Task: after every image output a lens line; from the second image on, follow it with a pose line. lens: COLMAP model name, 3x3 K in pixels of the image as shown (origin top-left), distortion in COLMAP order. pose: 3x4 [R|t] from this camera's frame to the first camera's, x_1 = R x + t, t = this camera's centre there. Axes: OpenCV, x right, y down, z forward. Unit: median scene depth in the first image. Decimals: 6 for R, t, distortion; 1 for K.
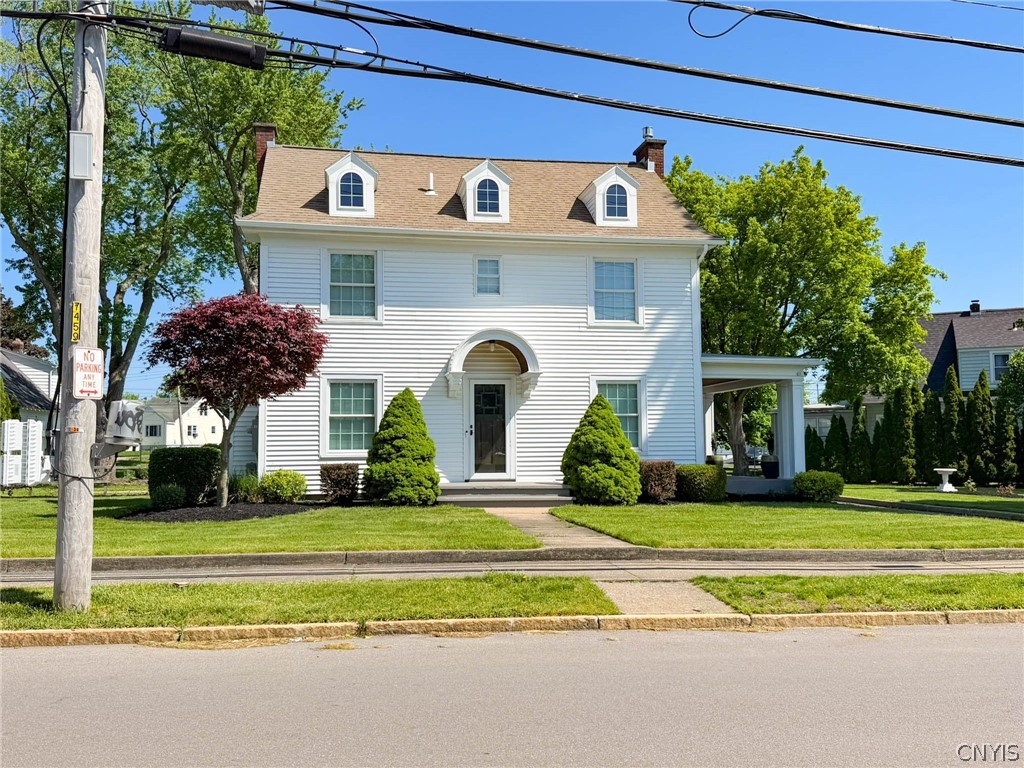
lens RADIAL K [[948.0, 0, 512.0], [0, 948.0, 384.0], [0, 0, 1]] dist [0.080258, -0.010566]
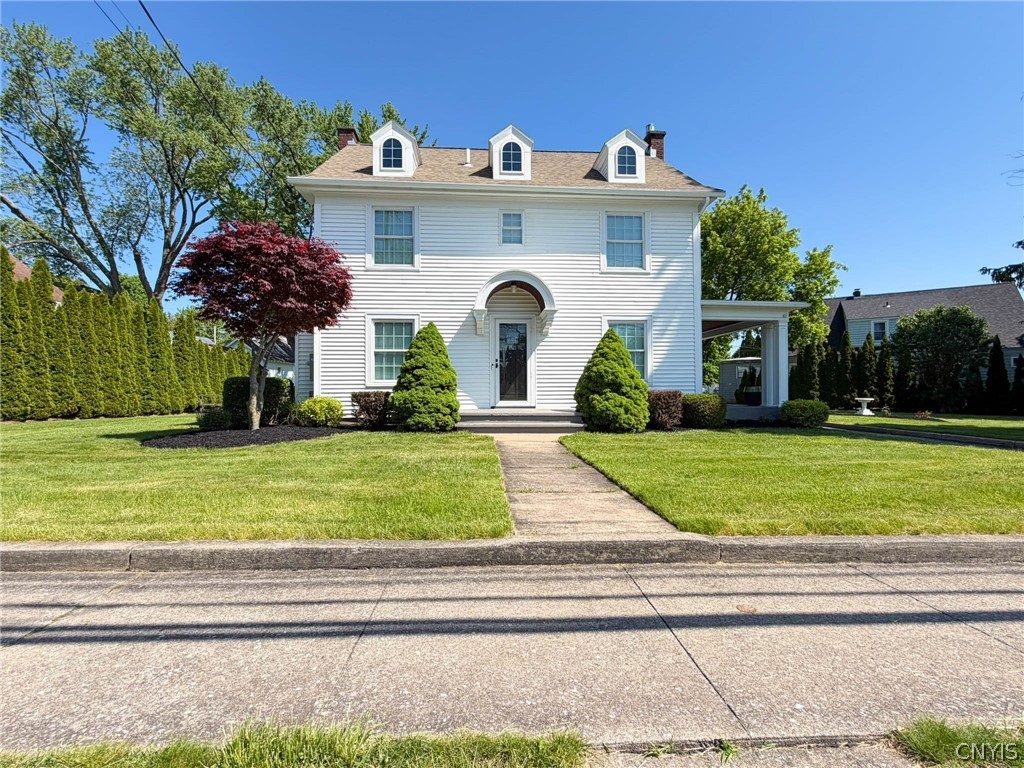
lens RADIAL K [[513.3, 0, 512.0], [0, 513.3, 384.0], [0, 0, 1]] dist [-0.014440, 0.000115]
pose [[0.995586, 0.003232, -0.093803, 0.033629], [0.002587, 0.998083, 0.061843, 0.035143], [0.093823, -0.061813, 0.993668, 0.385125]]
